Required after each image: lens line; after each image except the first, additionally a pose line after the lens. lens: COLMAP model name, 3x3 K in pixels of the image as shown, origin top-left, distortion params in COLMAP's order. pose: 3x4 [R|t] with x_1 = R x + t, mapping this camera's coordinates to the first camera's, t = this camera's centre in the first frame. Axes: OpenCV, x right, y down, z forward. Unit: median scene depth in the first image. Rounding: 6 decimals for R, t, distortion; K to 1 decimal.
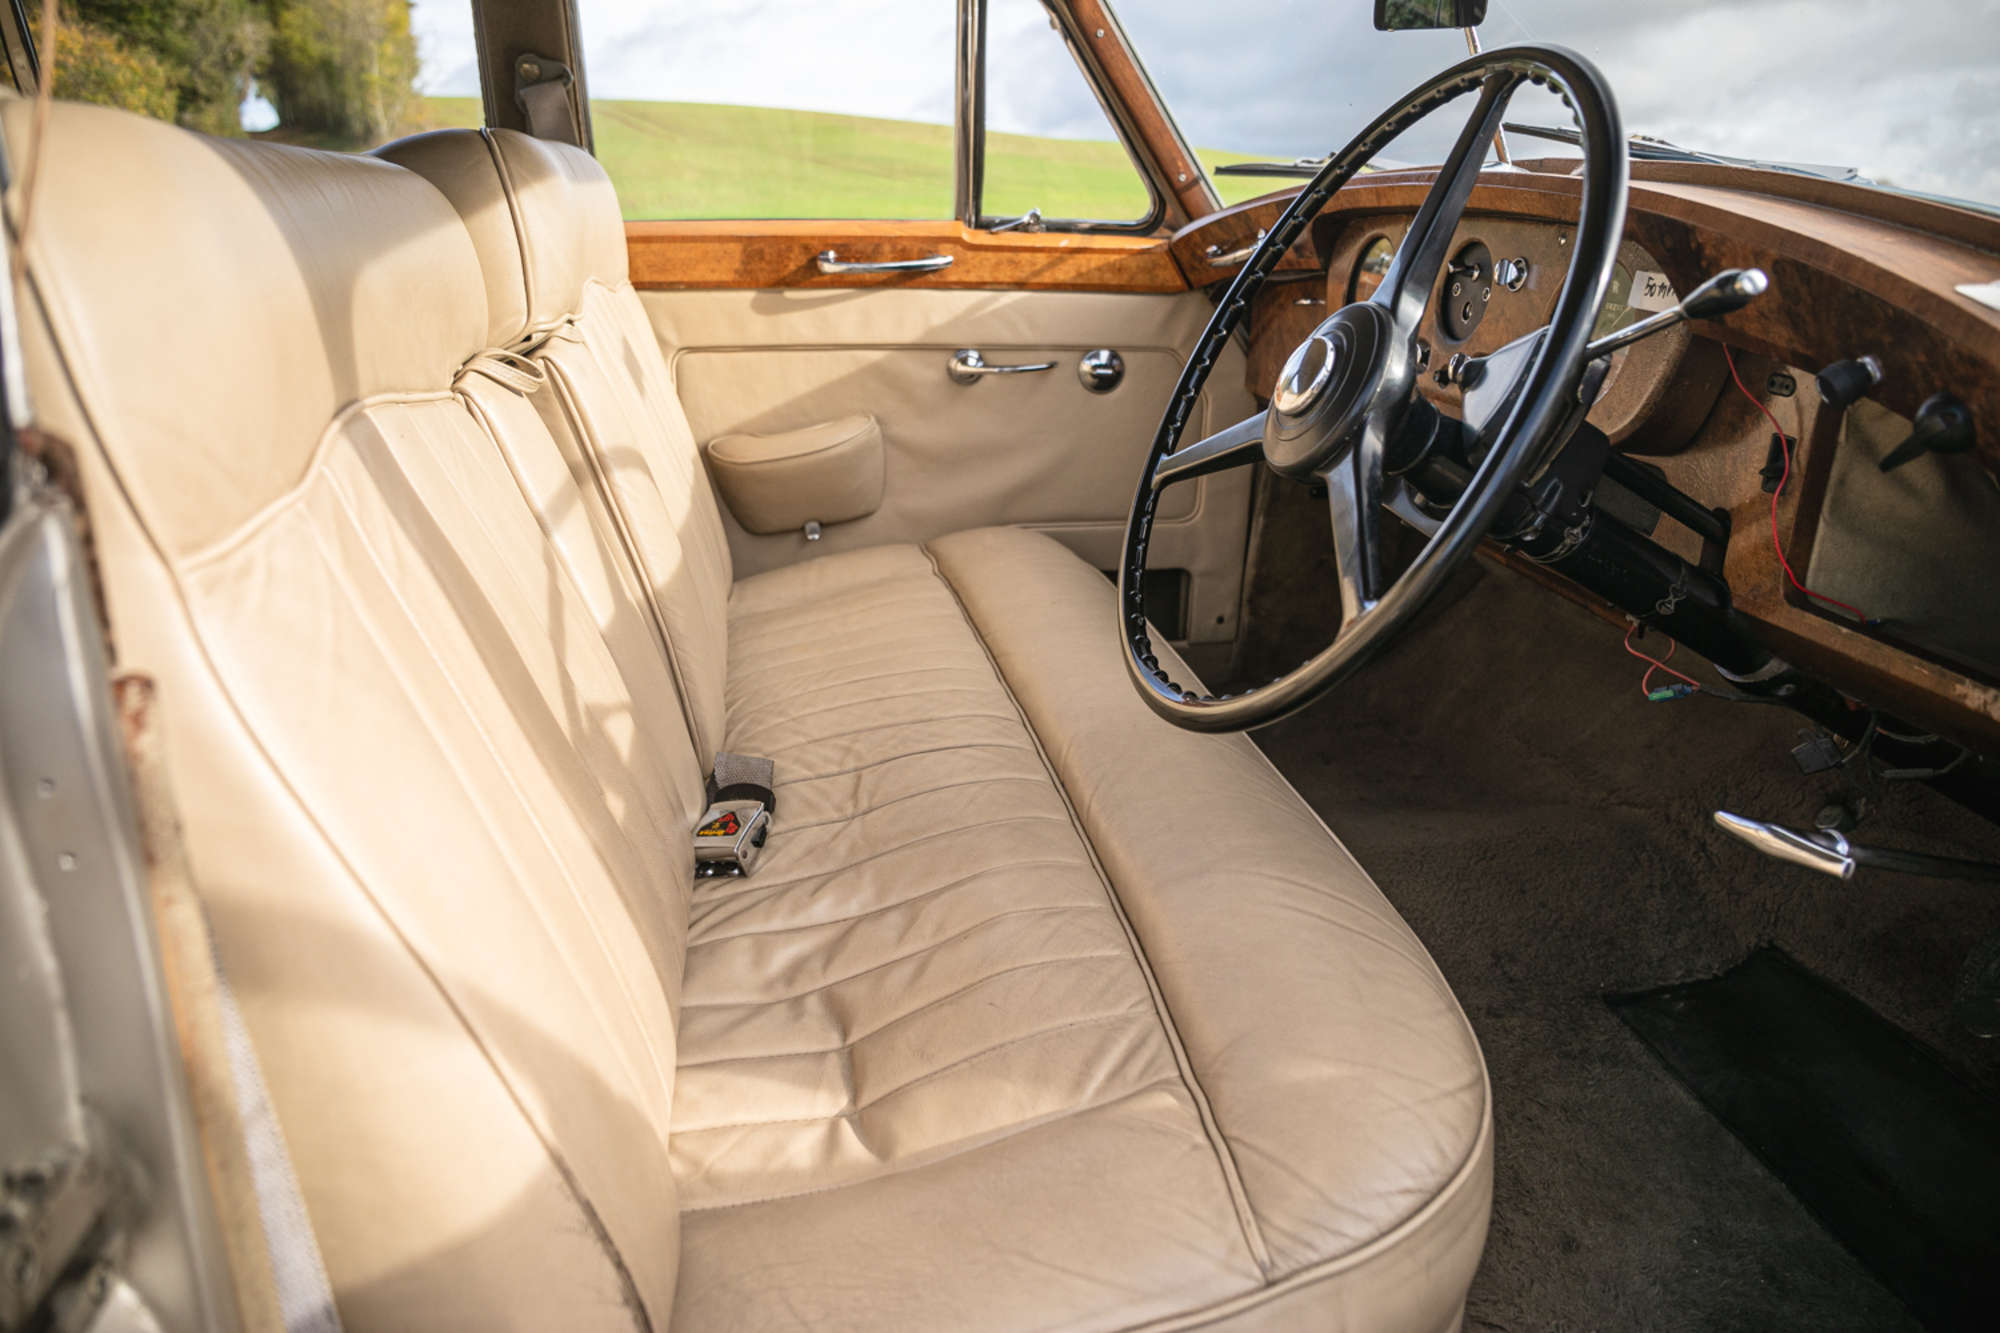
lens RADIAL K [[1345.7, 0, 1000.0], [0, 1345.7, 666.5], [0, 0, 1]] dist [-0.115179, 0.094810]
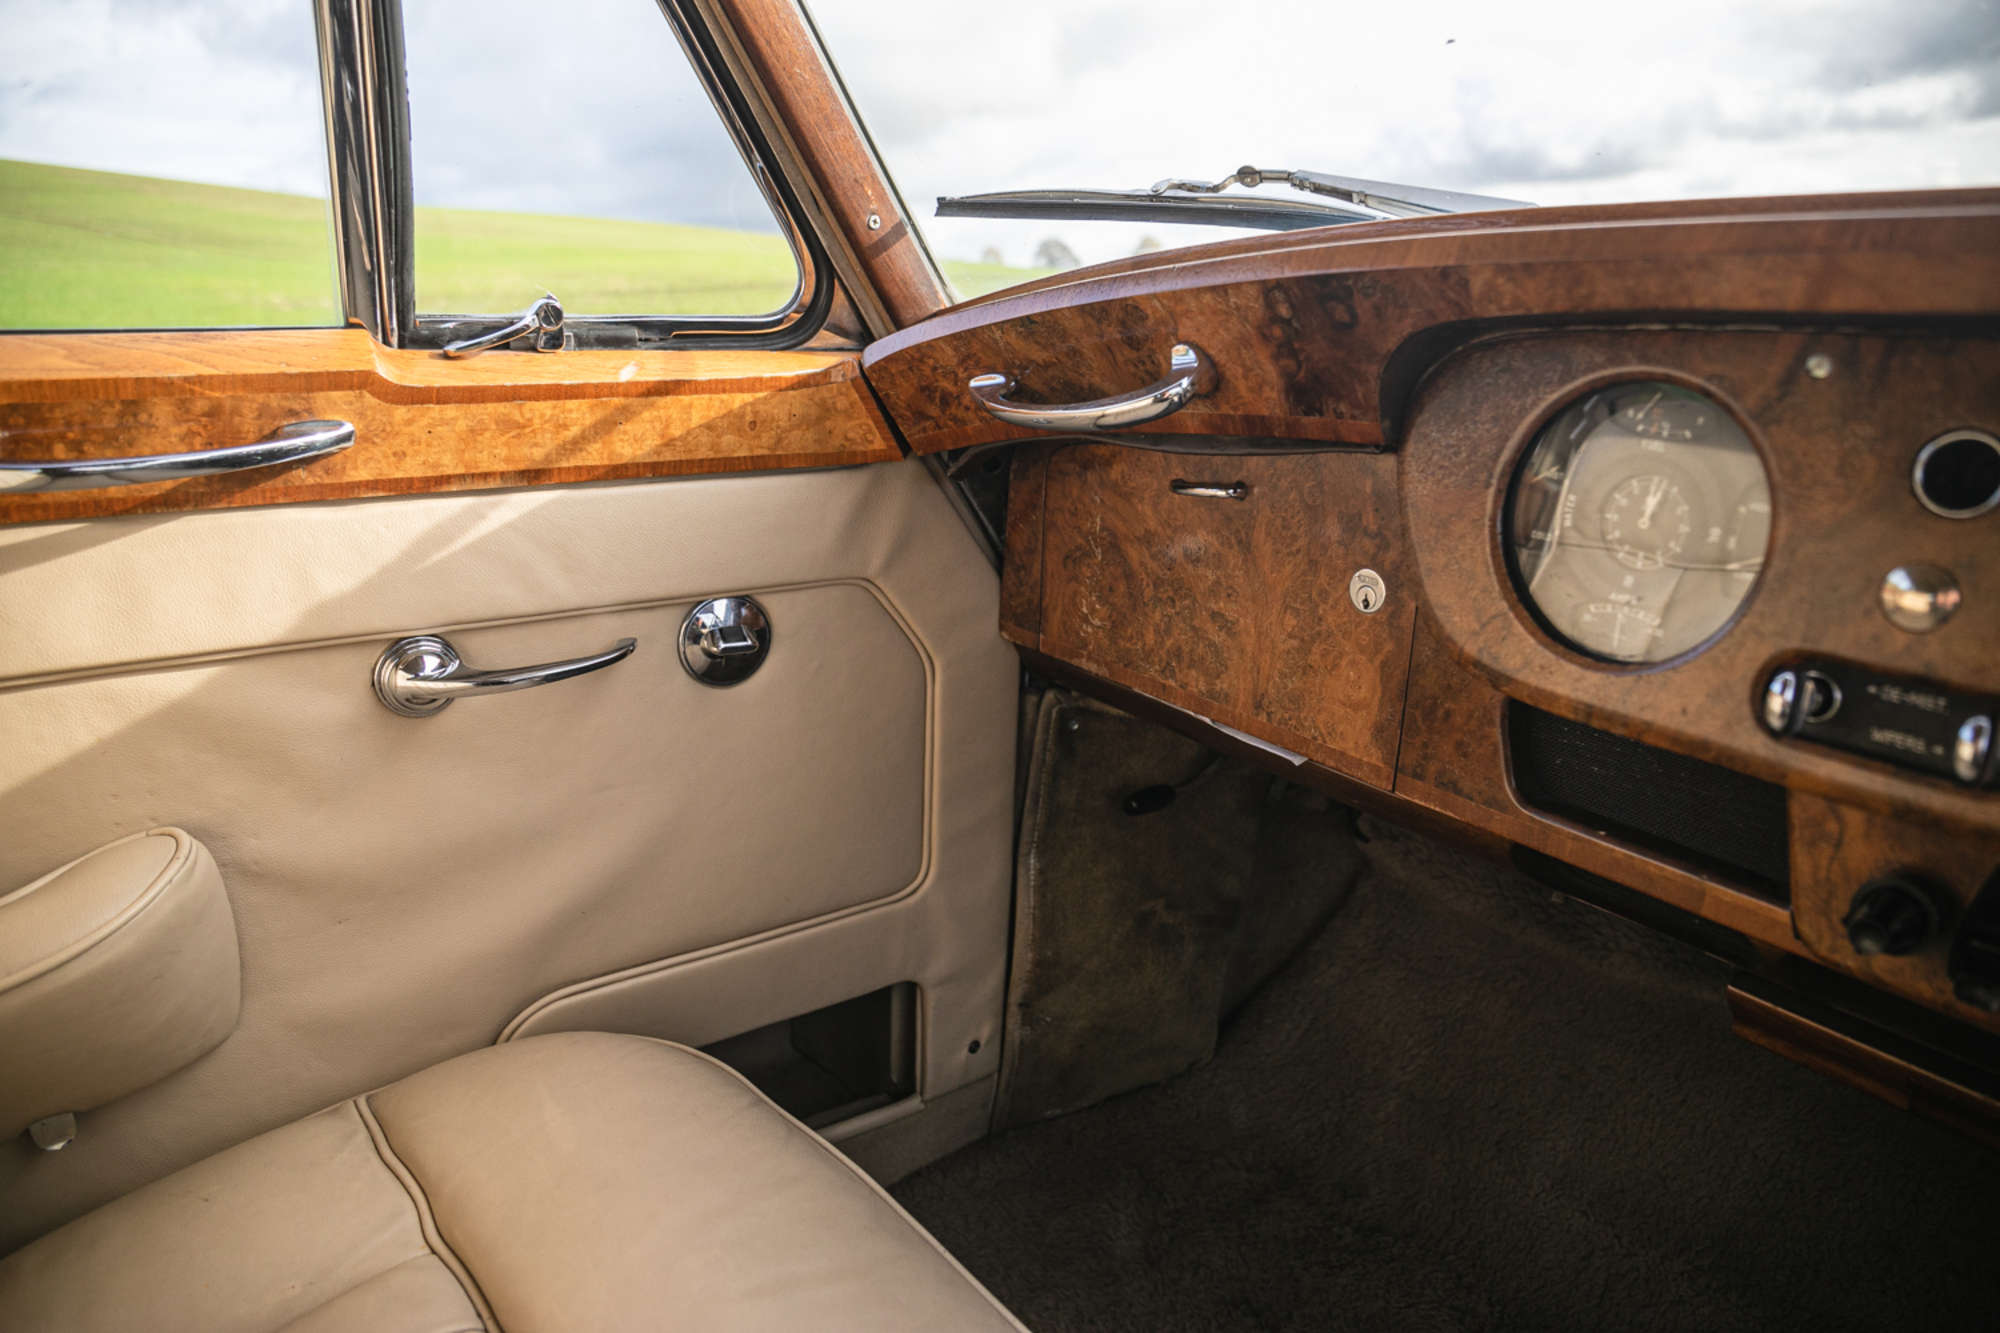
lens RADIAL K [[1345.7, 0, 1000.0], [0, 1345.7, 666.5], [0, 0, 1]] dist [-0.115179, 0.094810]
pose [[0.891784, -0.129123, 0.433646, -0.042750], [0.144041, 0.989570, -0.001563, -0.205503], [-0.428921, 0.063856, 0.901082, 0.565546]]
